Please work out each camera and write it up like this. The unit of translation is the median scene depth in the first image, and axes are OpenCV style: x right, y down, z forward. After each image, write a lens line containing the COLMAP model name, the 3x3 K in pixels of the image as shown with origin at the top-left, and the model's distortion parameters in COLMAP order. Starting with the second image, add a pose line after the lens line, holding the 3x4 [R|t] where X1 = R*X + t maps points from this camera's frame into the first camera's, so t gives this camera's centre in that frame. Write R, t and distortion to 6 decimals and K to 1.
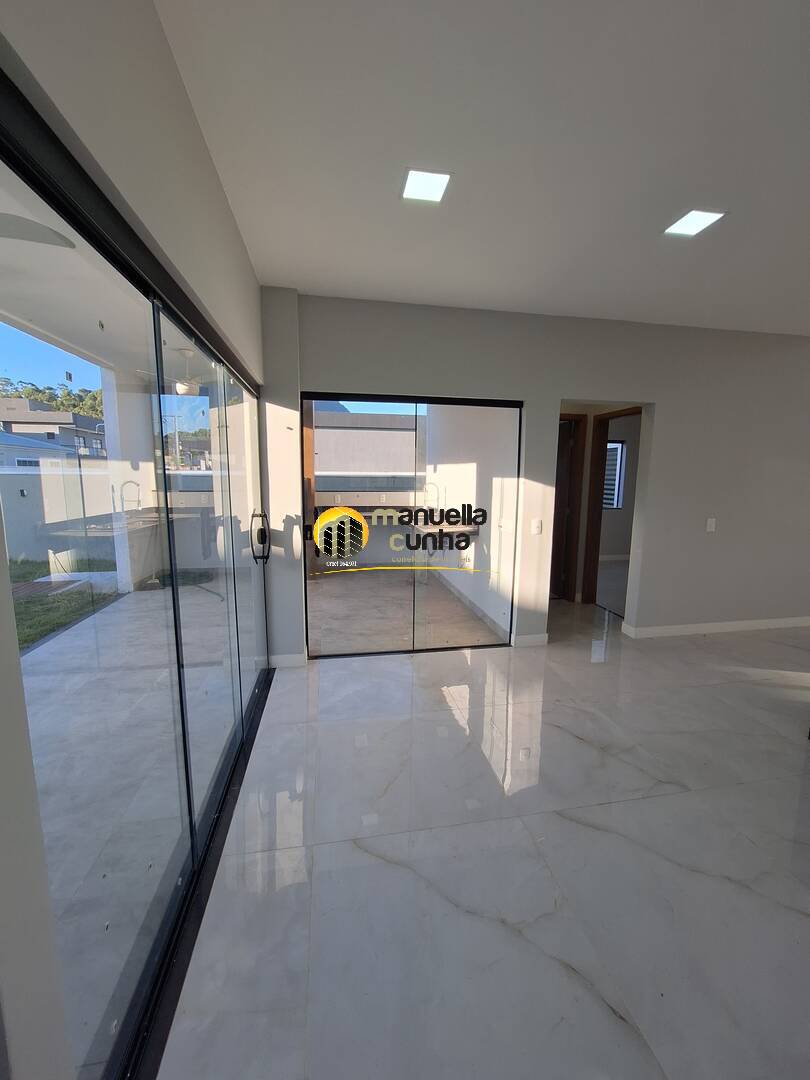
lens RADIAL K [[430.6, 0, 406.5], [0, 430.6, 535.7], [0, 0, 1]] dist [-0.004022, 0.000225]
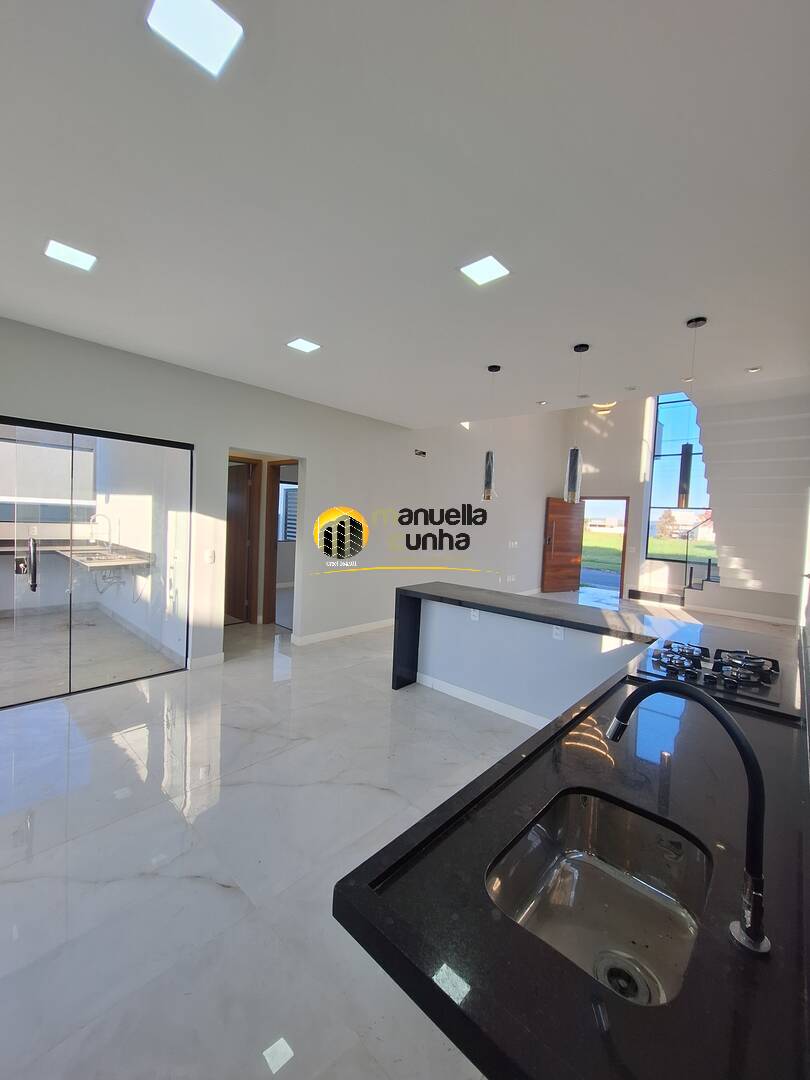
lens RADIAL K [[430.6, 0, 406.5], [0, 430.6, 535.7], [0, 0, 1]] dist [-0.004022, 0.000225]
pose [[0.796240, 0.001952, 0.604977, 0.031653], [0.046238, 0.996873, -0.064073, 0.020296], [-0.603211, 0.078991, 0.793661, -0.184714]]
